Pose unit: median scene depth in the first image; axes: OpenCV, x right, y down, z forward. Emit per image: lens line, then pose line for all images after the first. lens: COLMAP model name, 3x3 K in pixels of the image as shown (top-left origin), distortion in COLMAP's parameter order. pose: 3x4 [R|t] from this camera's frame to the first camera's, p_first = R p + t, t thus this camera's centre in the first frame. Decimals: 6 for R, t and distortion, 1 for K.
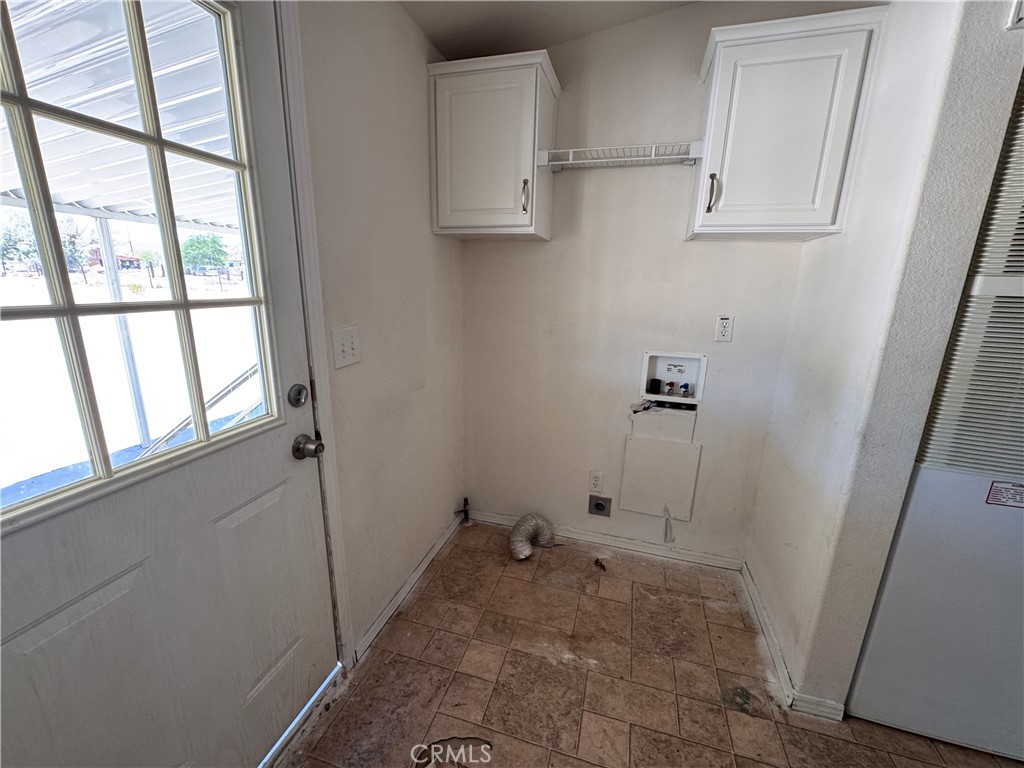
lens RADIAL K [[412.0, 0, 511.5], [0, 412.0, 383.9], [0, 0, 1]] dist [-0.002554, 0.000334]
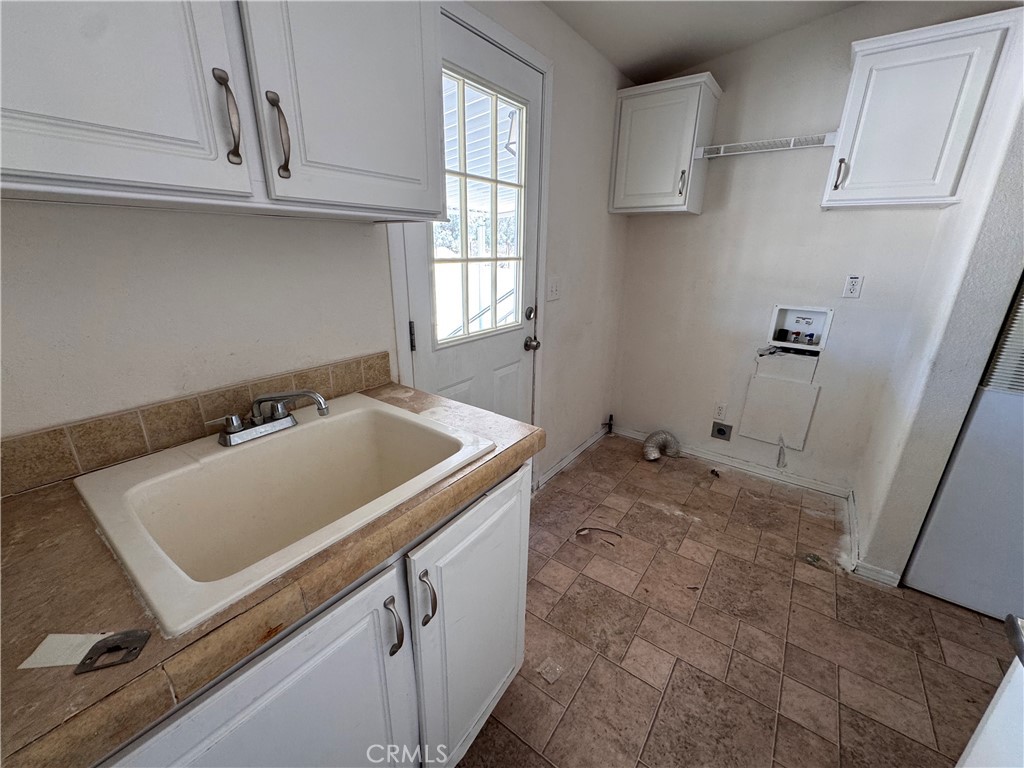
lens RADIAL K [[412.0, 0, 510.1], [0, 412.0, 382.9], [0, 0, 1]] dist [-0.002554, 0.000334]
pose [[0.939919, 0.097373, -0.327216, 0.009660], [-0.074538, 0.993870, 0.081647, 0.134964], [0.333160, -0.052352, 0.941416, -0.517006]]
